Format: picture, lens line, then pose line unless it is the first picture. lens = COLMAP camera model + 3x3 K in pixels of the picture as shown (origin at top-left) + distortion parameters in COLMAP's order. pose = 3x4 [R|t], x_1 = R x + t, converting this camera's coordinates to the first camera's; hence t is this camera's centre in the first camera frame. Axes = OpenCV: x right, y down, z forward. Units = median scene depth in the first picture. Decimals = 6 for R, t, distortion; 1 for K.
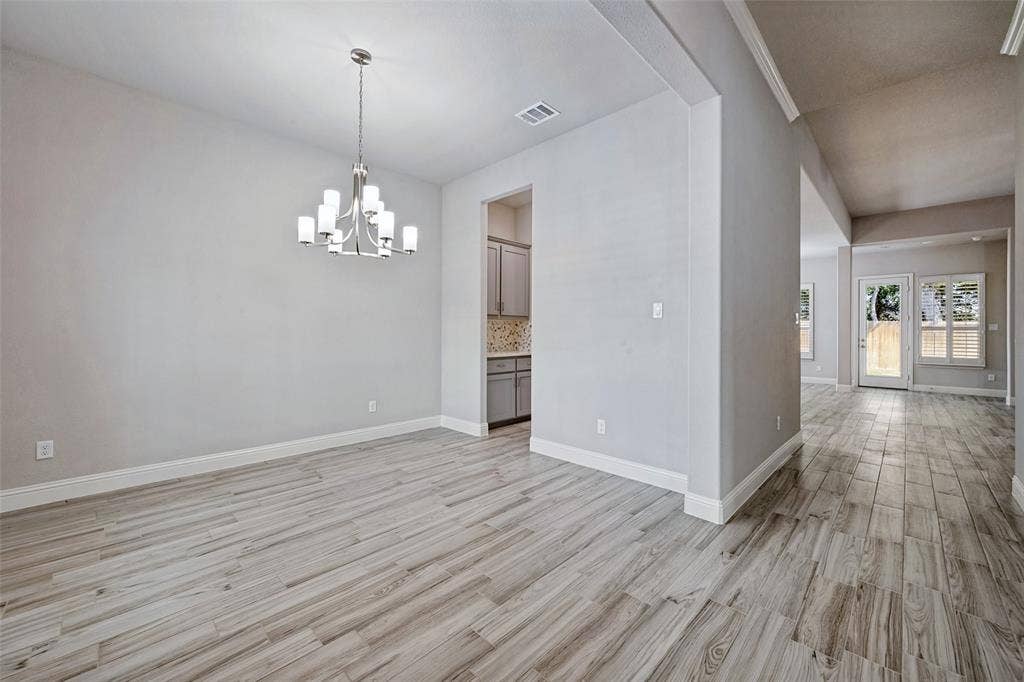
lens RADIAL K [[405.4, 0, 513.0], [0, 405.4, 330.6], [0, 0, 1]] dist [0.000607, -0.000299]
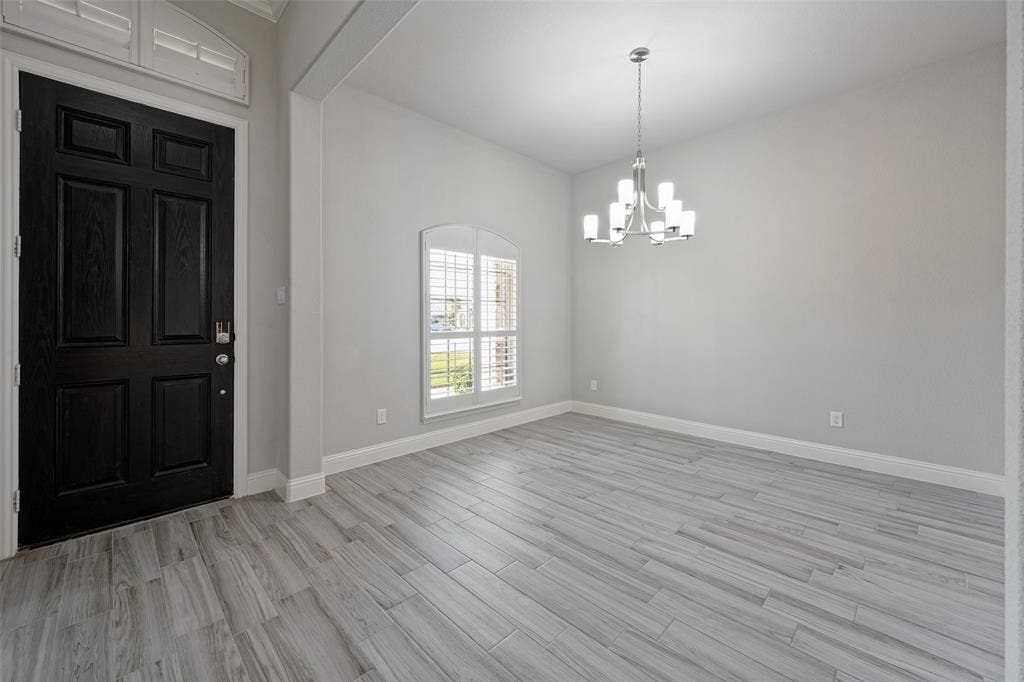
lens RADIAL K [[405.4, 0, 512.0], [0, 405.4, 319.0], [0, 0, 1]] dist [0.000607, -0.000299]
pose [[-0.017702, -0.003817, -0.999836, 0.644403], [0.006257, 0.999973, -0.003929, 0.003540], [0.999824, -0.006325, -0.017678, 0.659921]]
